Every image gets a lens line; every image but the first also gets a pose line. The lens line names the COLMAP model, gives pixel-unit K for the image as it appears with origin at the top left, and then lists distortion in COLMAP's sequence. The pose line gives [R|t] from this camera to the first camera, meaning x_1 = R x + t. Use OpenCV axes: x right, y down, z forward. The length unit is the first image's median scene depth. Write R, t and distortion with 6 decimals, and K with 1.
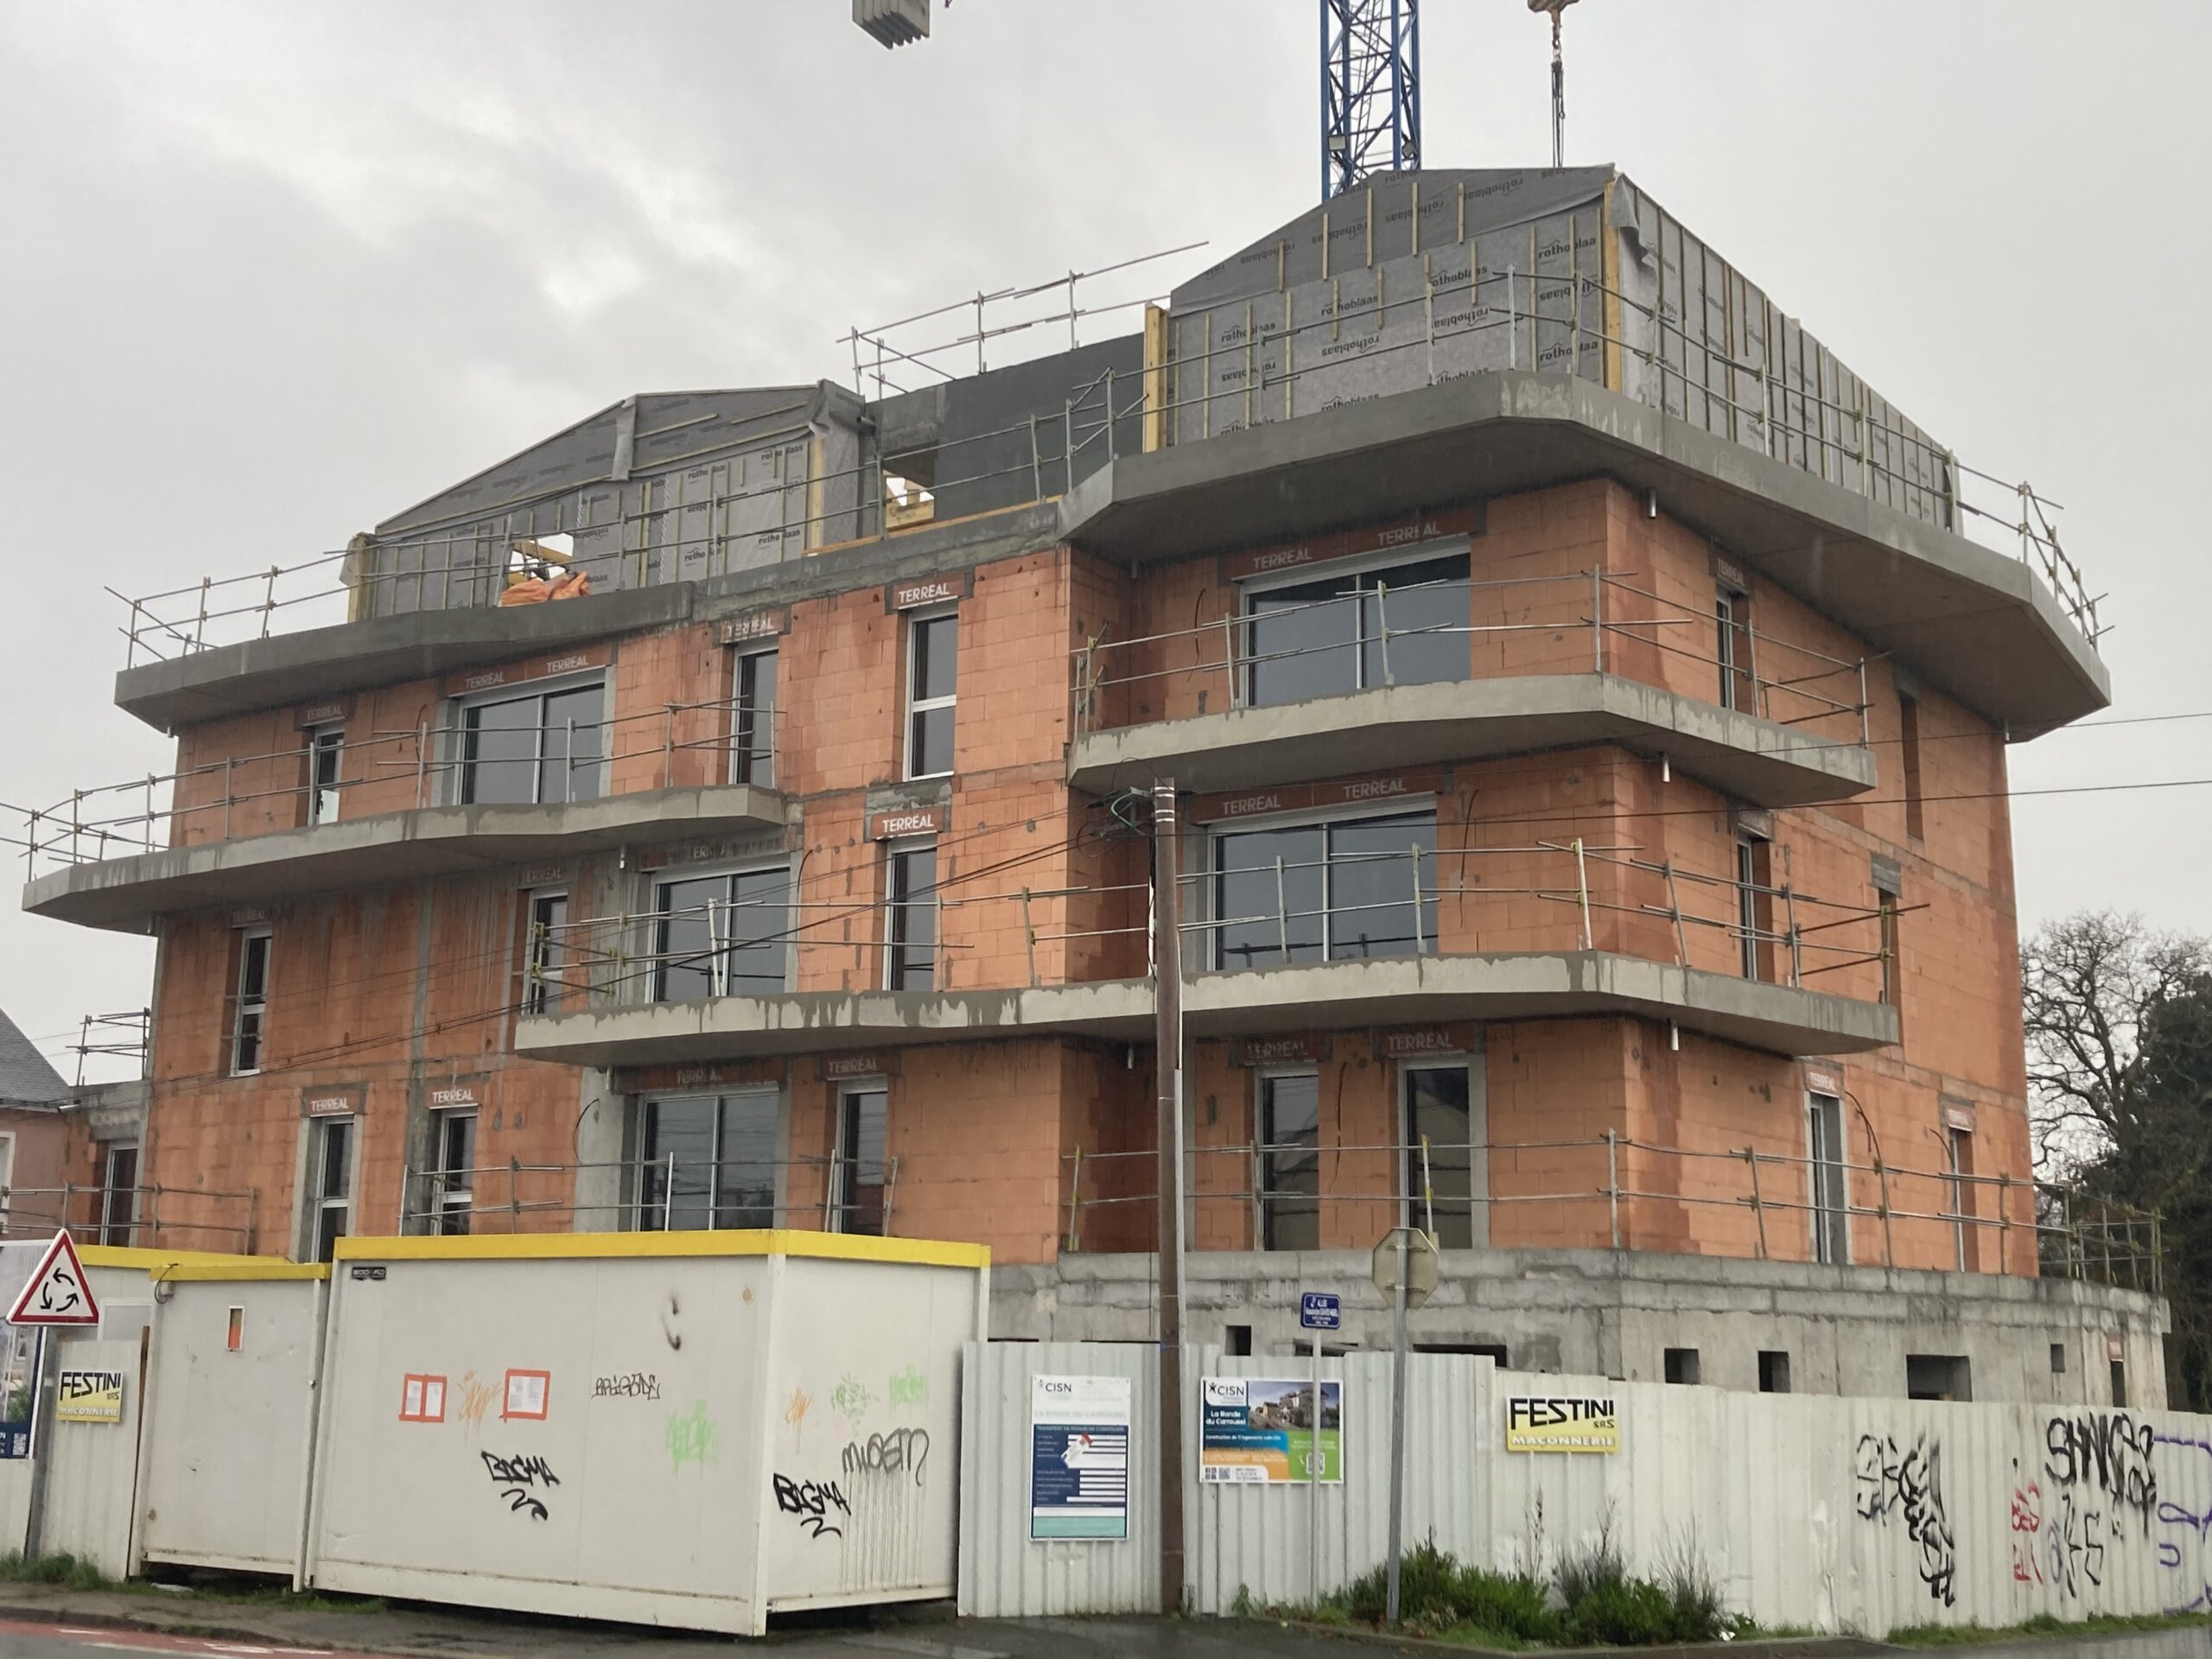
lens RADIAL K [[2529.1, 0, 1115.4], [0, 2529.1, 829.9], [0, 0, 1]] dist [0.133968, 0.000000]
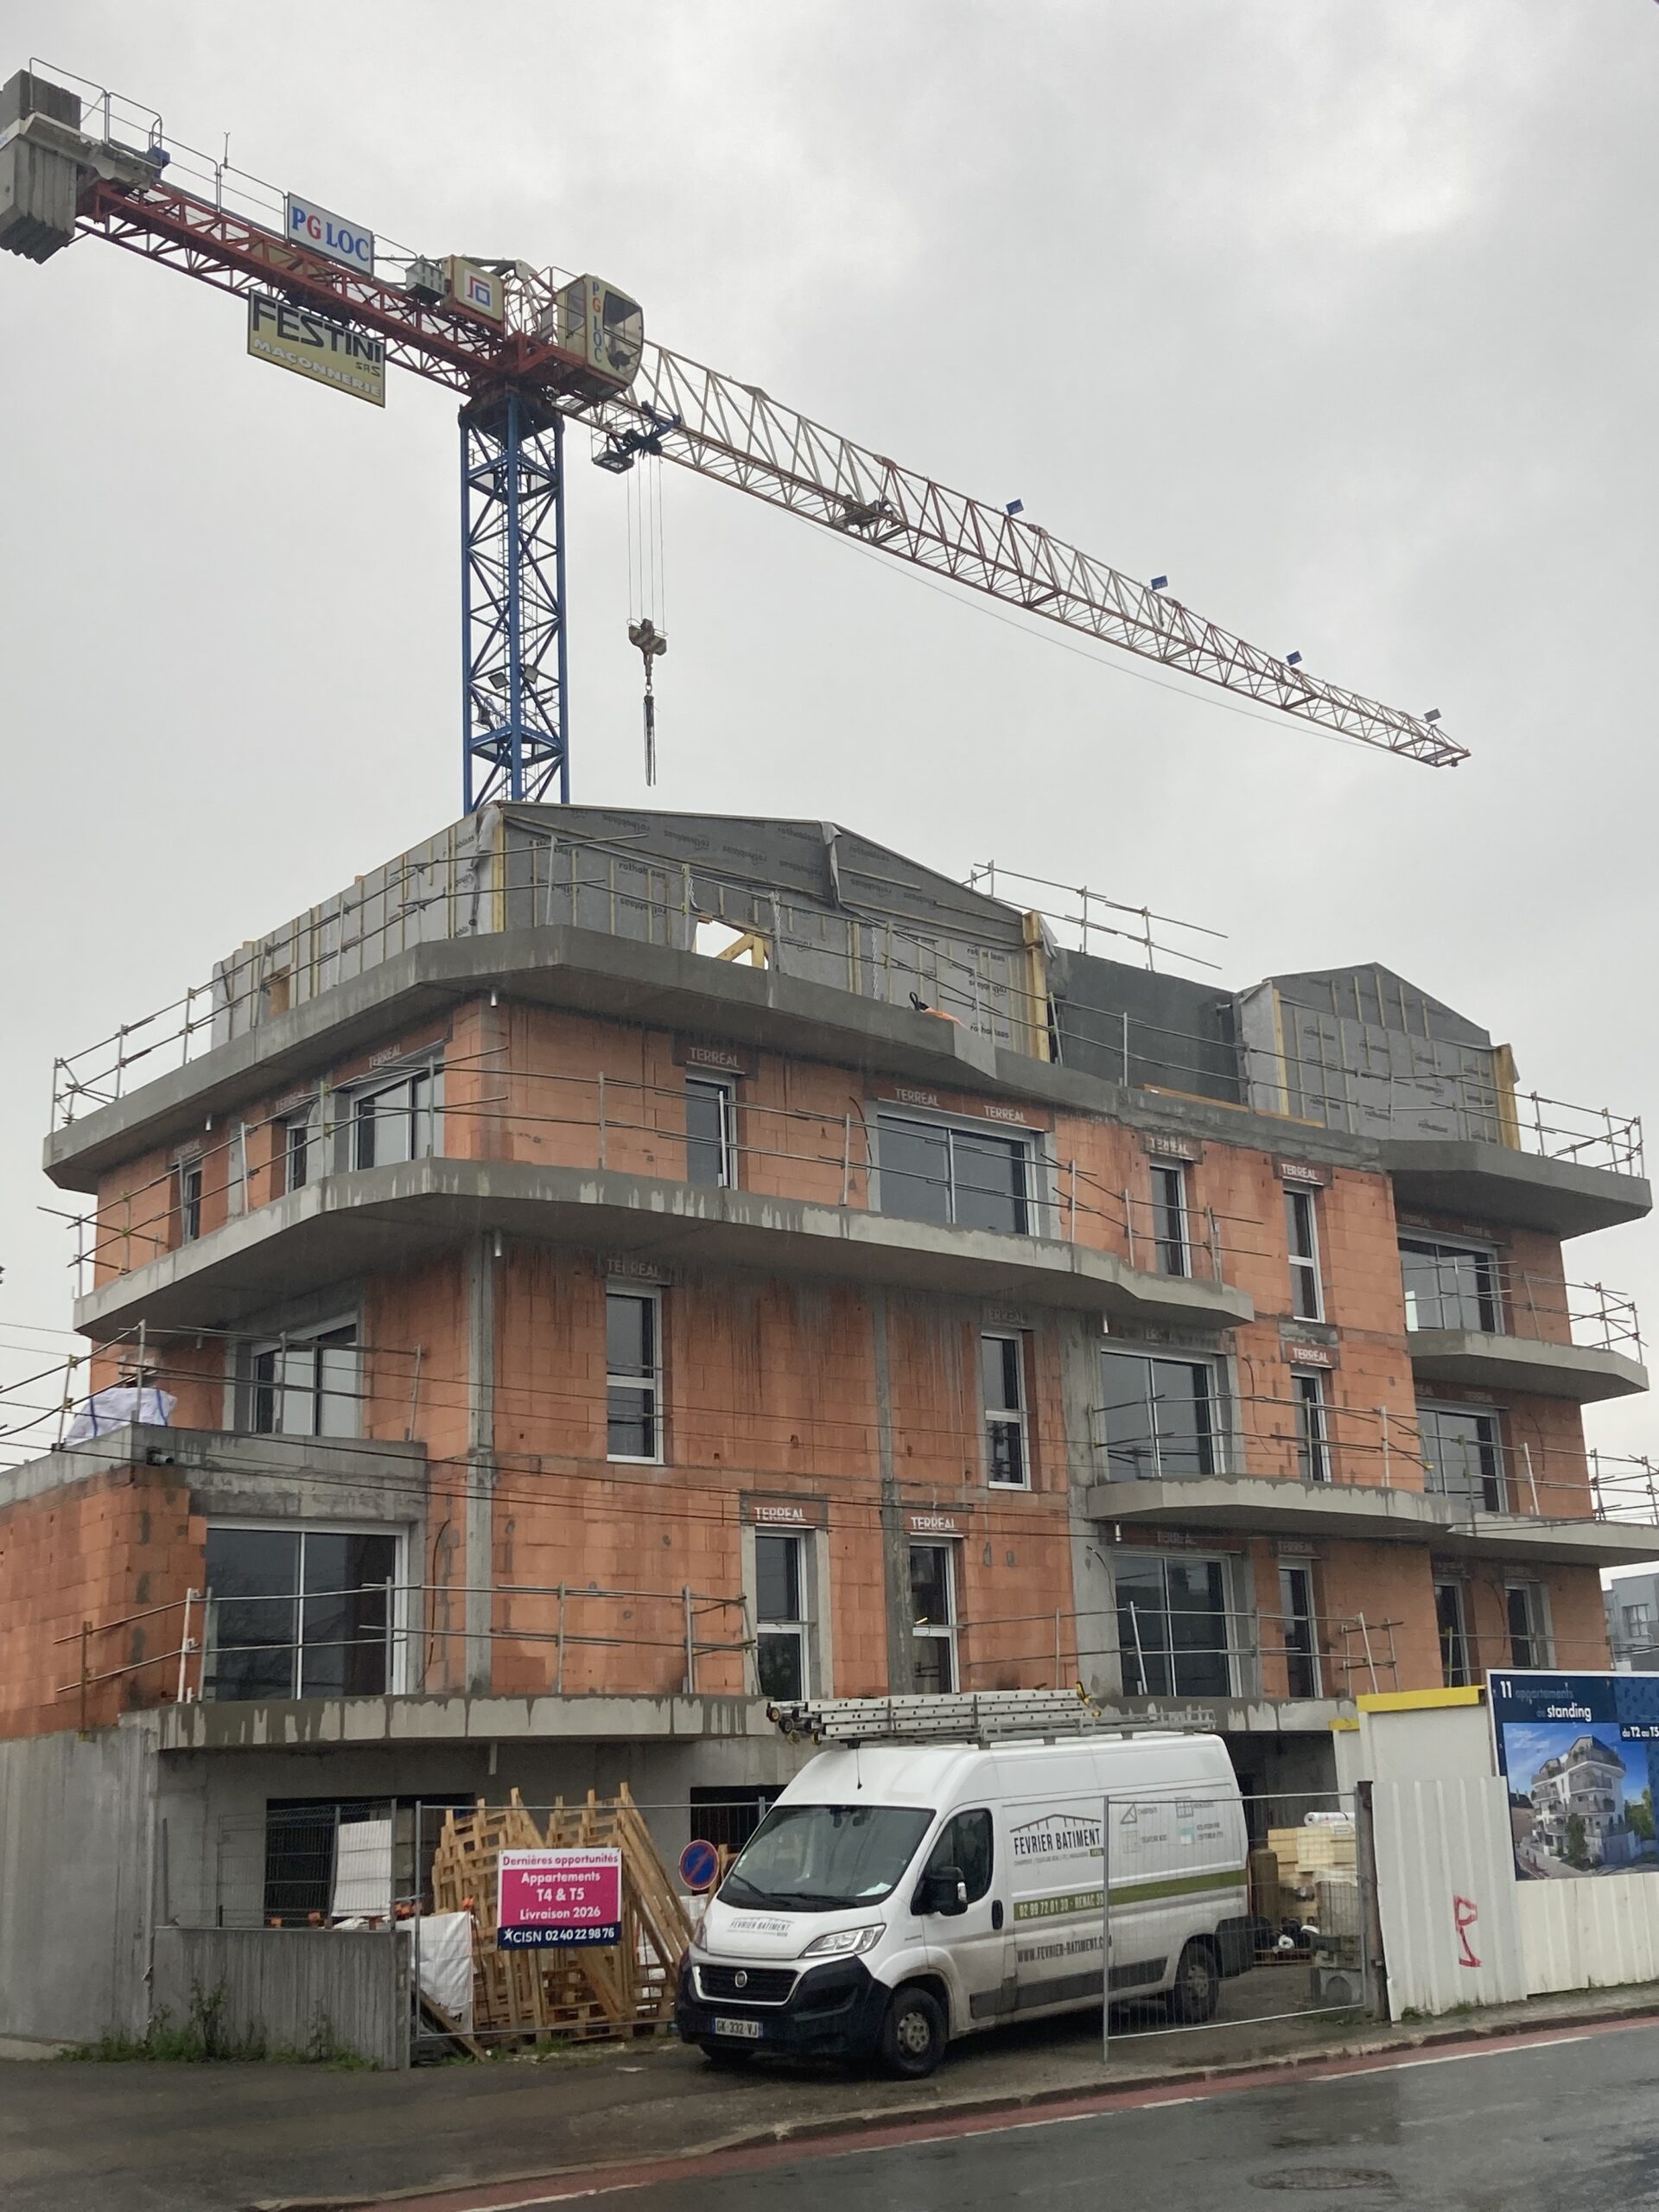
lens RADIAL K [[2529.1, 0, 836.2], [0, 2529.1, 1099.0], [0, 0, 1]] dist [0.133968, 0.000000]
pose [[0.240944, 0.234988, 0.941662, -1.420589], [-0.157994, 0.966800, -0.200835, 0.173261], [-0.957593, -0.100387, 0.270071, 0.935348]]
